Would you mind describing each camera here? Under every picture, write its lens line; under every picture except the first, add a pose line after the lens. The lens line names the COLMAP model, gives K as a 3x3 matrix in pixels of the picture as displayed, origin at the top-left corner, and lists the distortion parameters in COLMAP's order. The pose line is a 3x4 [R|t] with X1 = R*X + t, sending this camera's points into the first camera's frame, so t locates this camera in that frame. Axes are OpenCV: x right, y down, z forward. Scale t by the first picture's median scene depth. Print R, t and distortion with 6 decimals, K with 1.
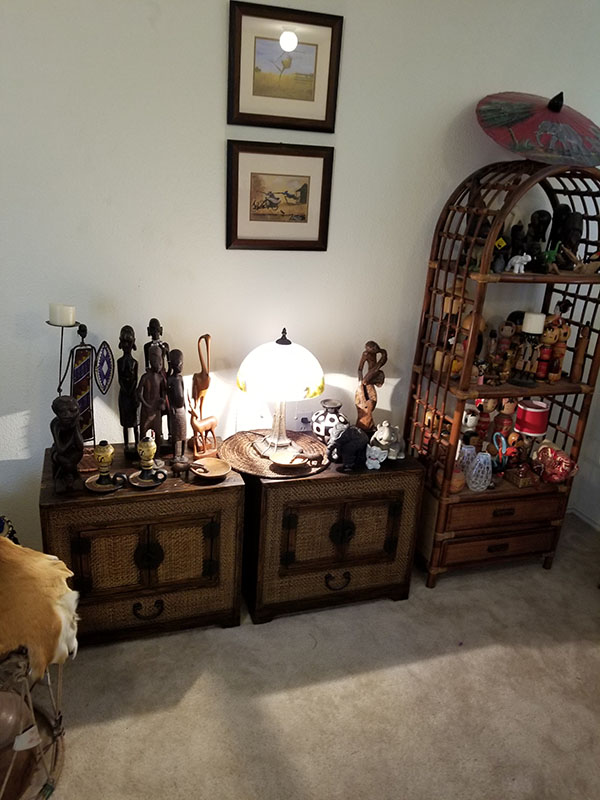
lens RADIAL K [[603.2, 0, 300.0], [0, 603.2, 400.0], [0, 0, 1]] dist [-0.003215, -0.001496]
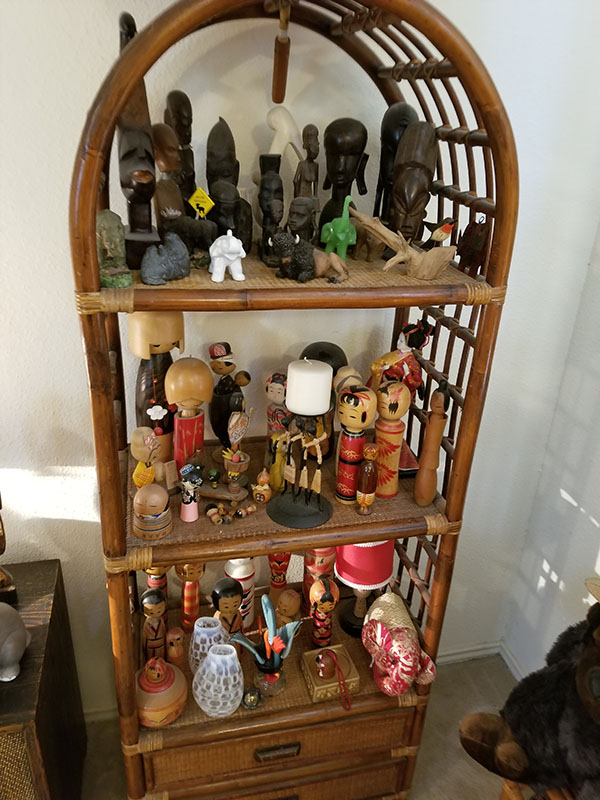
lens RADIAL K [[606.1, 0, 302.6], [0, 606.1, 405.1], [0, 0, 1]] dist [0.081591, -0.107620]
pose [[0.997473, 0.019301, -0.068372, 0.402221], [-0.013176, 0.995951, 0.088928, -0.149823], [0.069812, -0.087802, 0.993689, 0.542071]]
